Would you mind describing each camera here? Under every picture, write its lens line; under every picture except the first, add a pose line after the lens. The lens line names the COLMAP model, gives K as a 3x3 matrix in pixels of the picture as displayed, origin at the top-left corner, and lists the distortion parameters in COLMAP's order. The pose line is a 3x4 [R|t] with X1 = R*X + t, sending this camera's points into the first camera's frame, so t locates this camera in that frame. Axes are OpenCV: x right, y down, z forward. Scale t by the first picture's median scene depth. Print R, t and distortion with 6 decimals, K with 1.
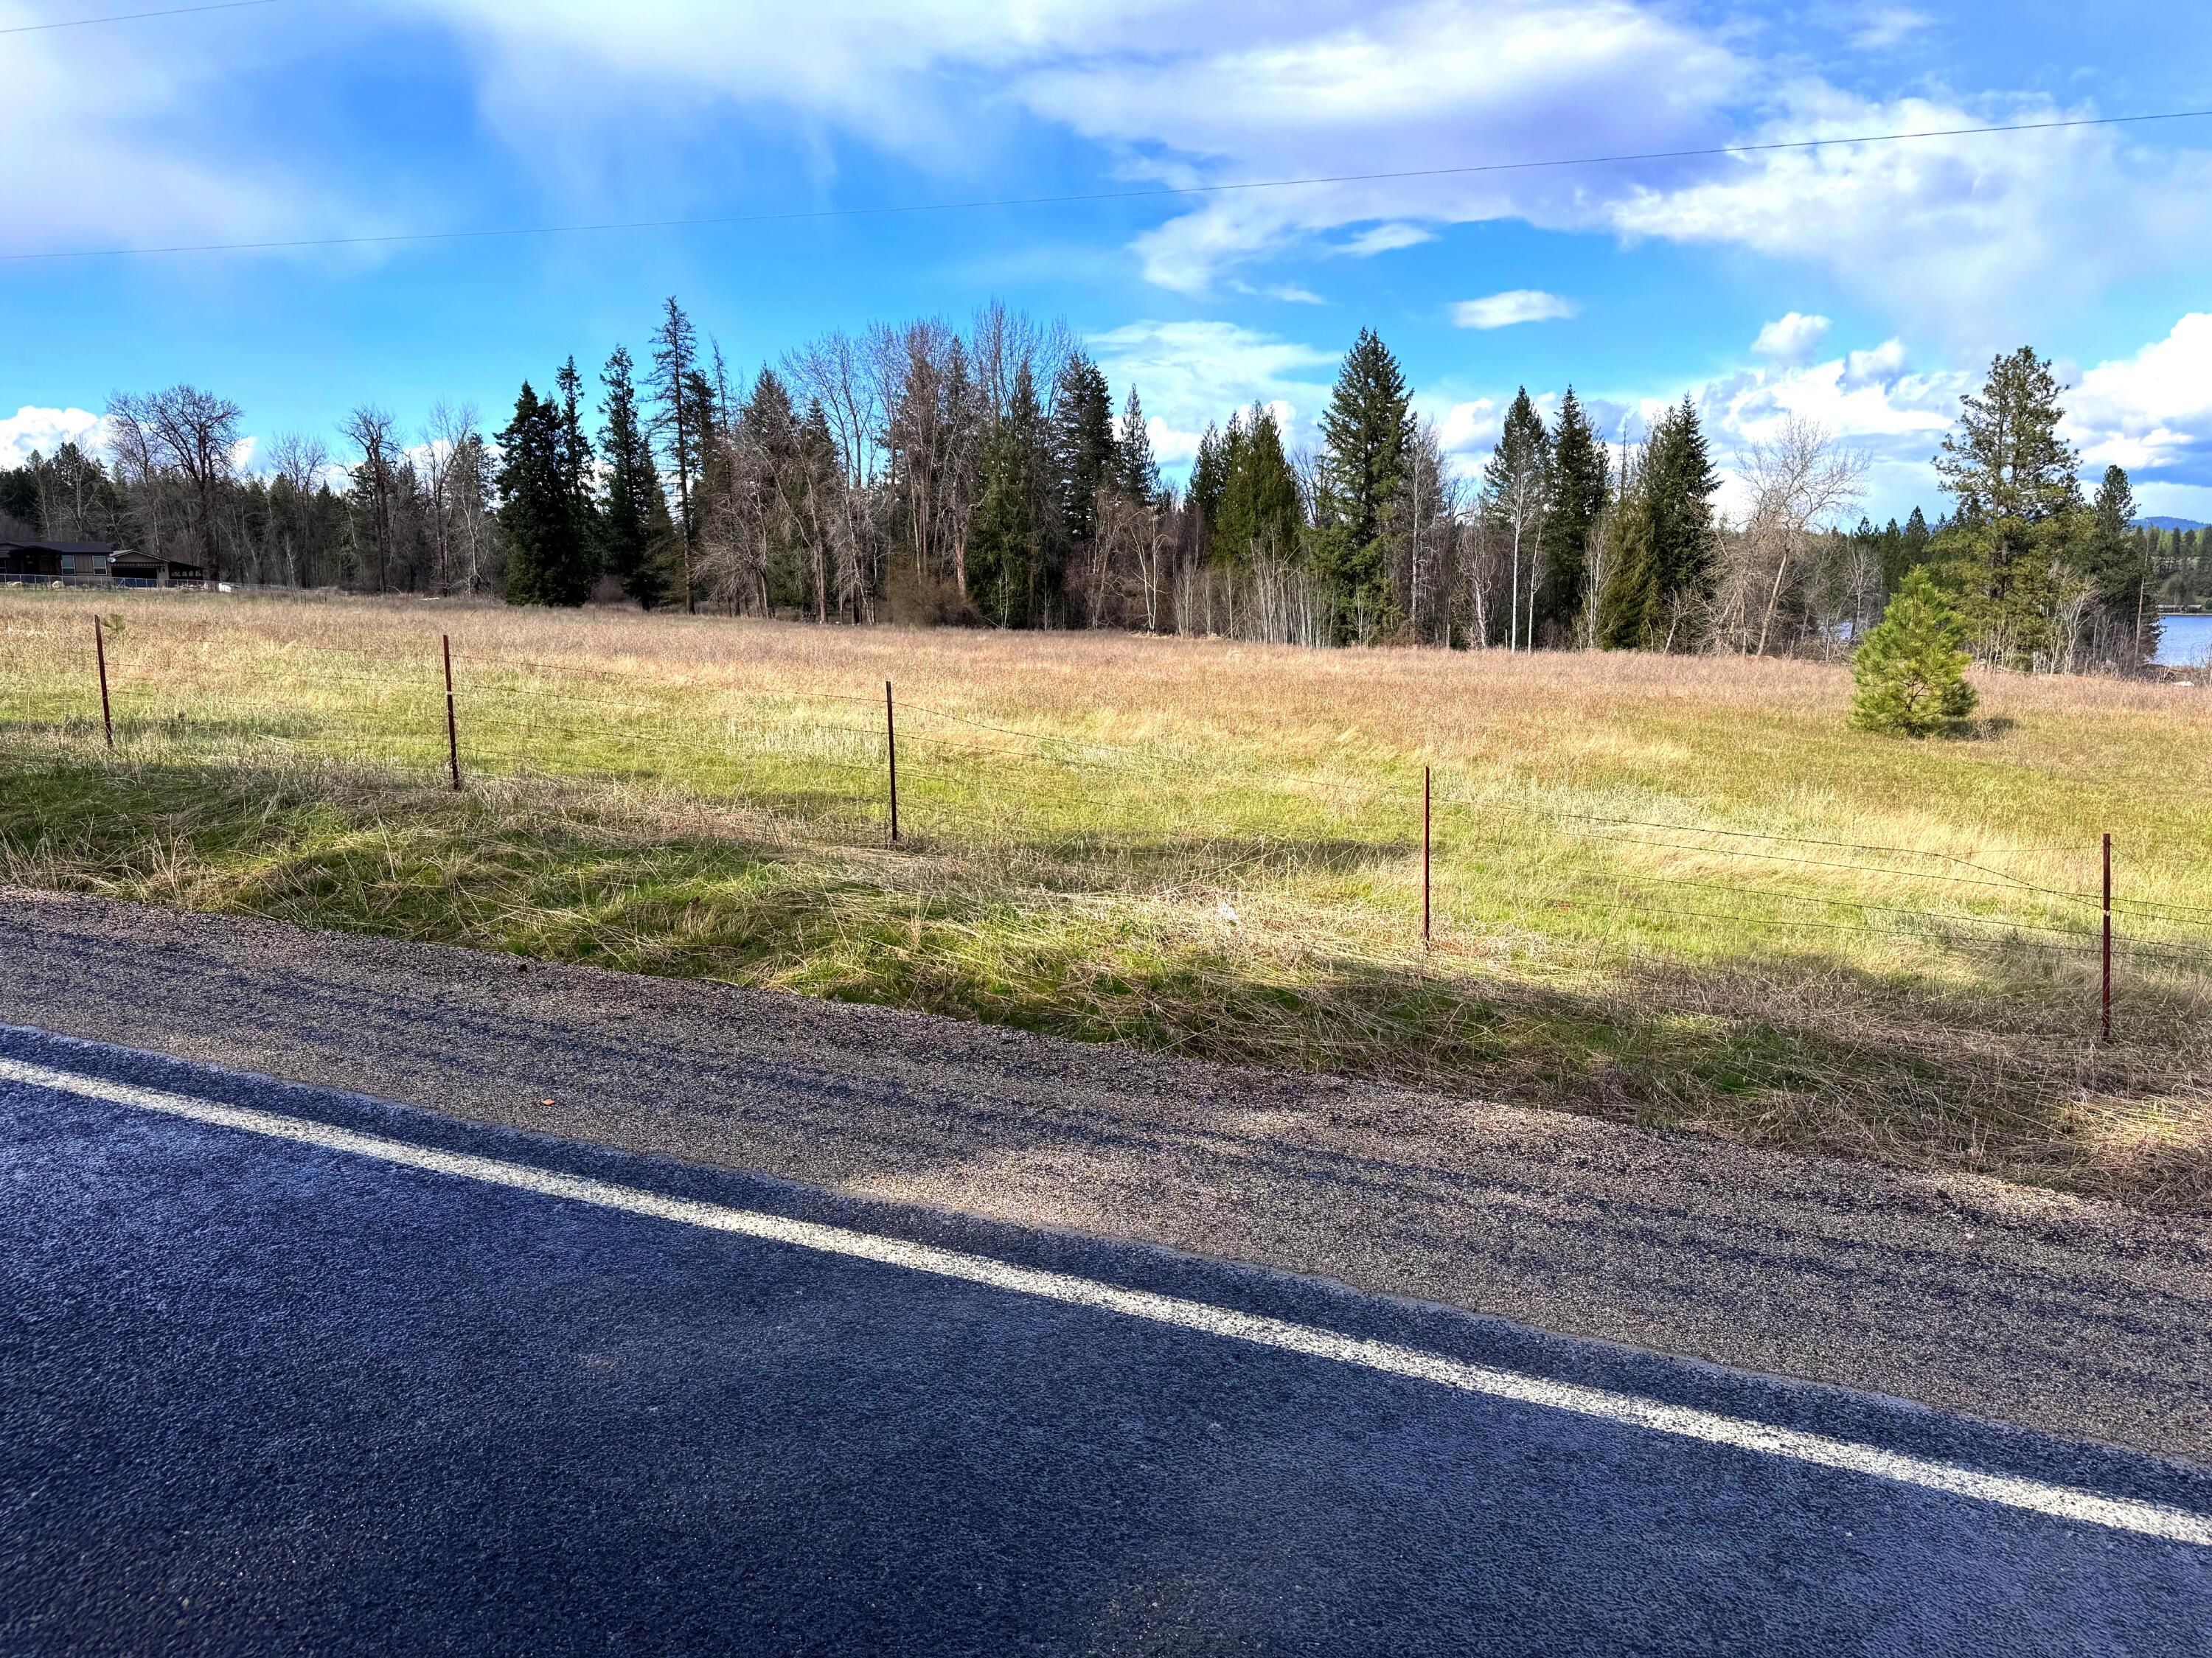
lens RADIAL K [[1524.1, 0, 1109.5], [0, 1524.1, 825.2], [0, 0, 1]] dist [0.058539, -0.005507]
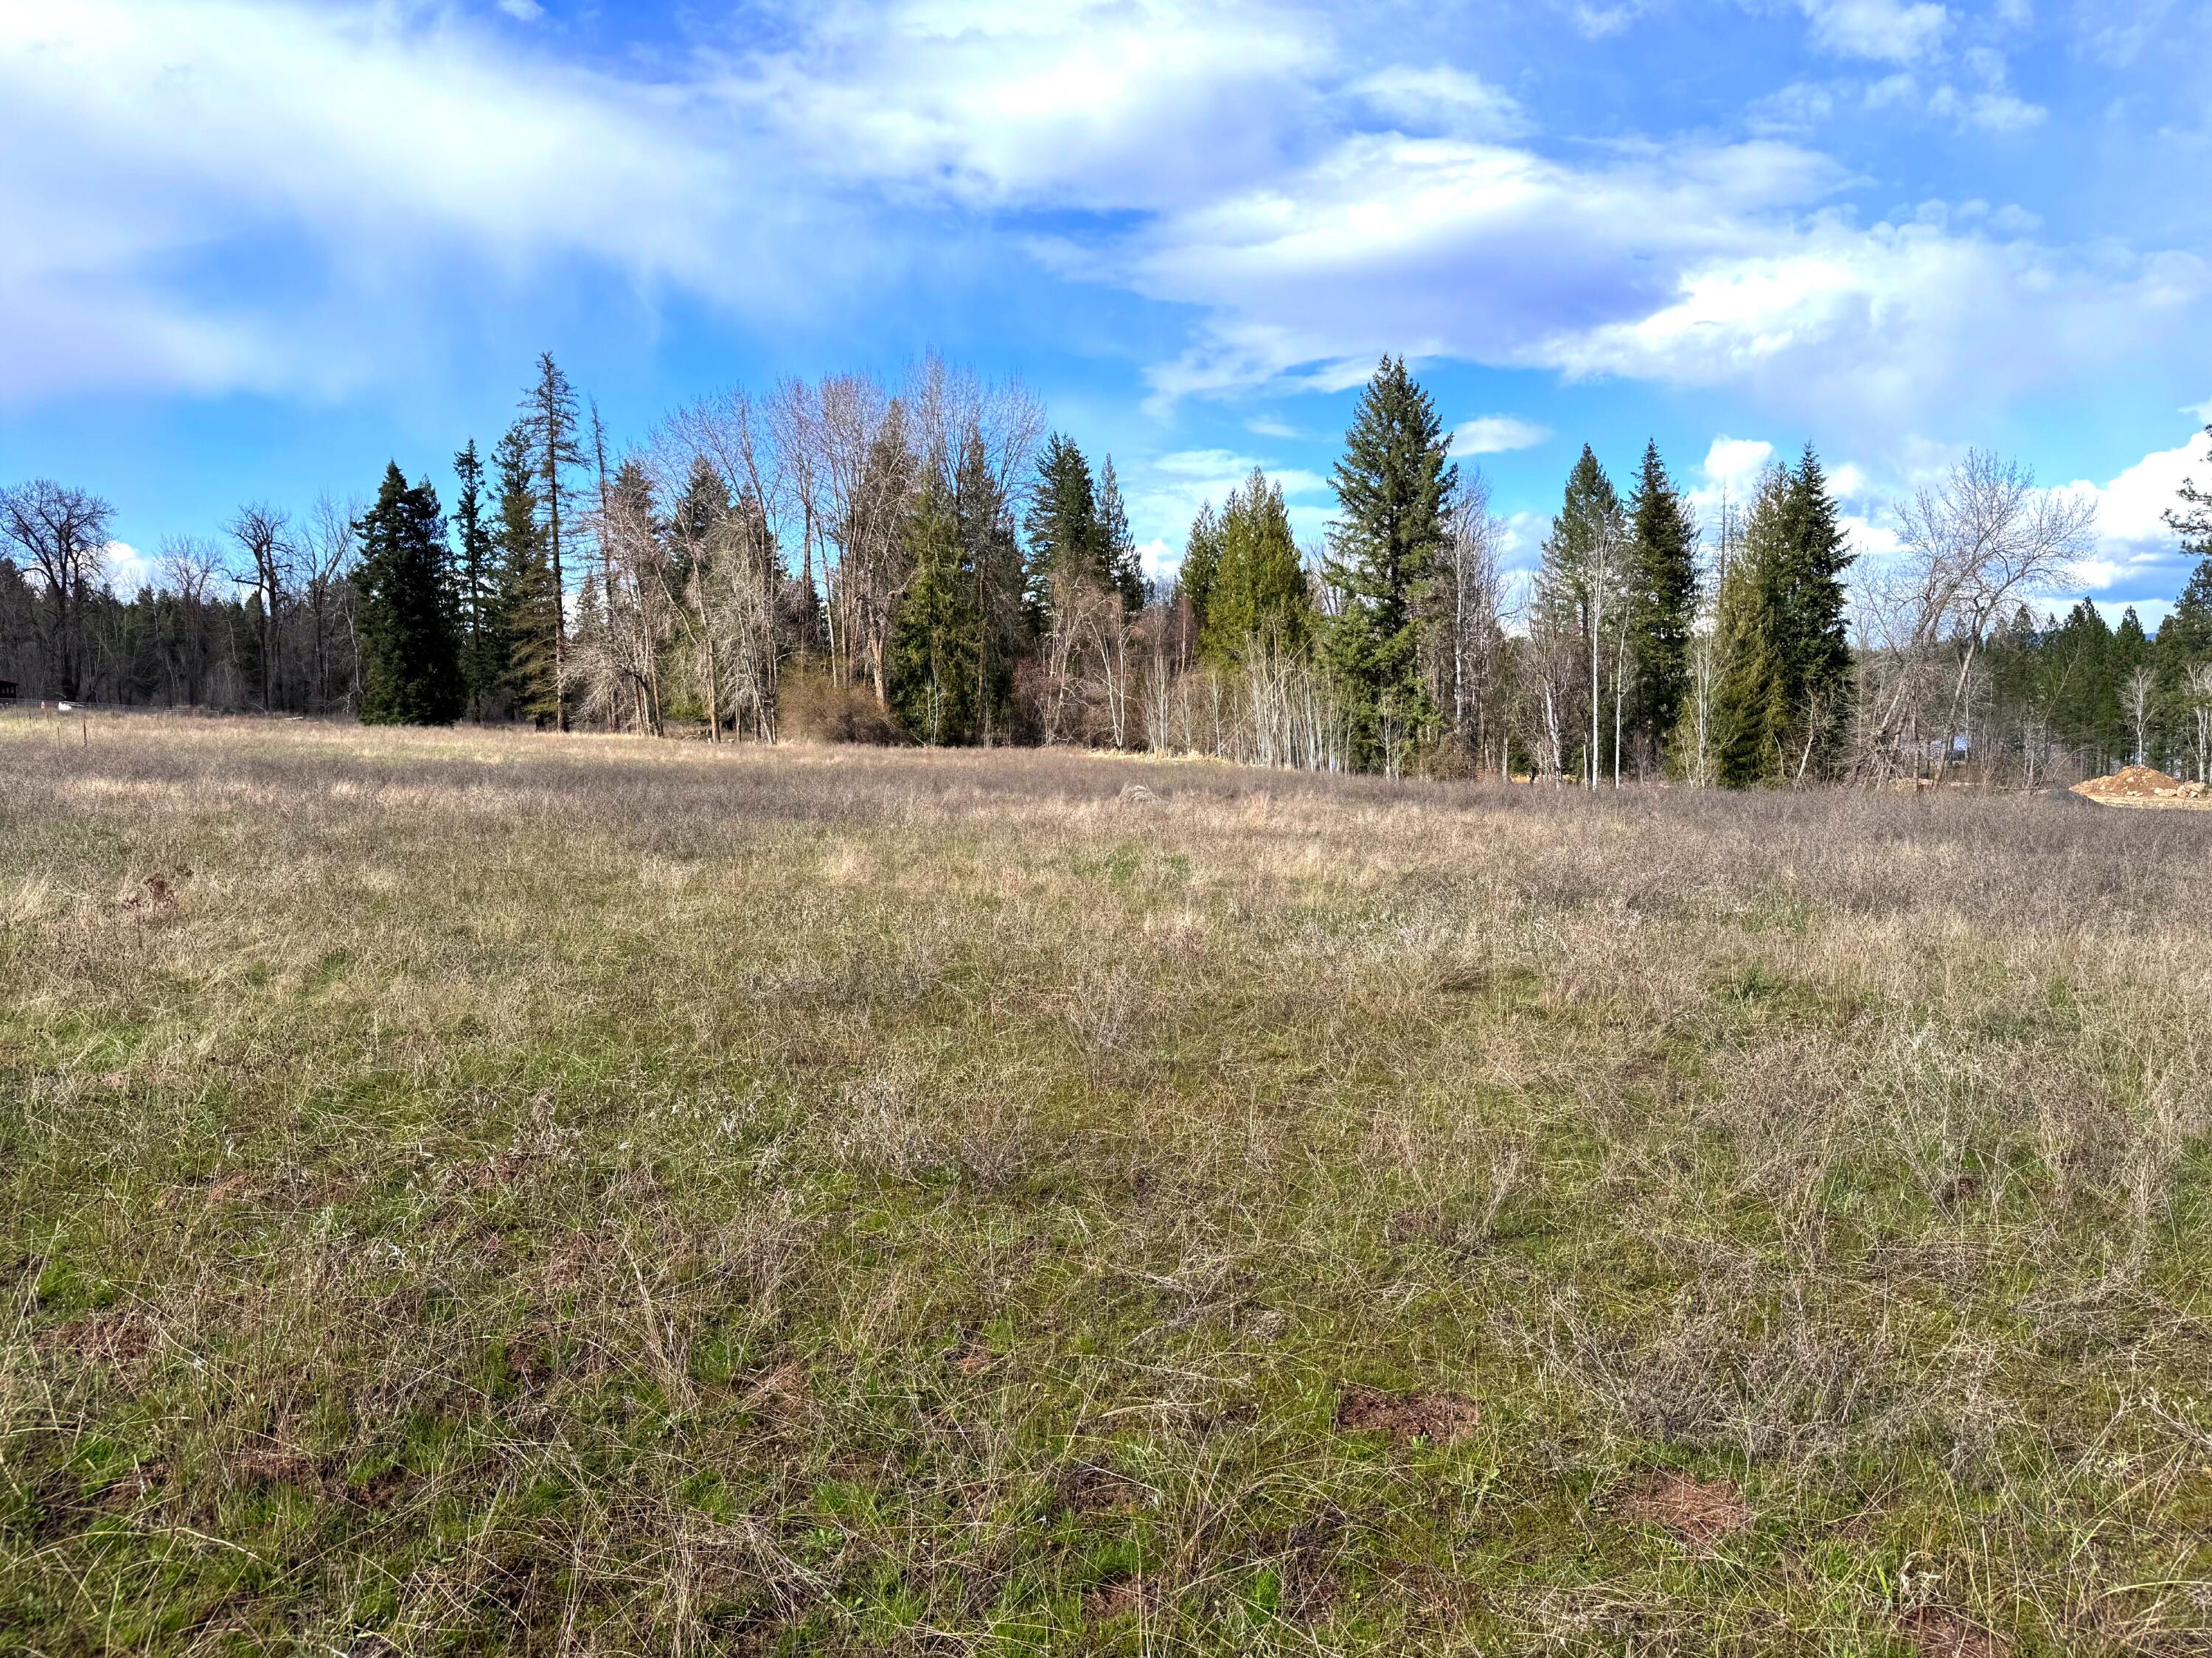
lens RADIAL K [[1524.1, 0, 1110.1], [0, 1524.1, 824.2], [0, 0, 1]] dist [0.058539, -0.005507]
pose [[0.999768, -0.003534, -0.021243, 0.038362], [0.001818, 0.996769, -0.080302, -0.025961], [0.021458, 0.080245, 0.996544, 0.222753]]
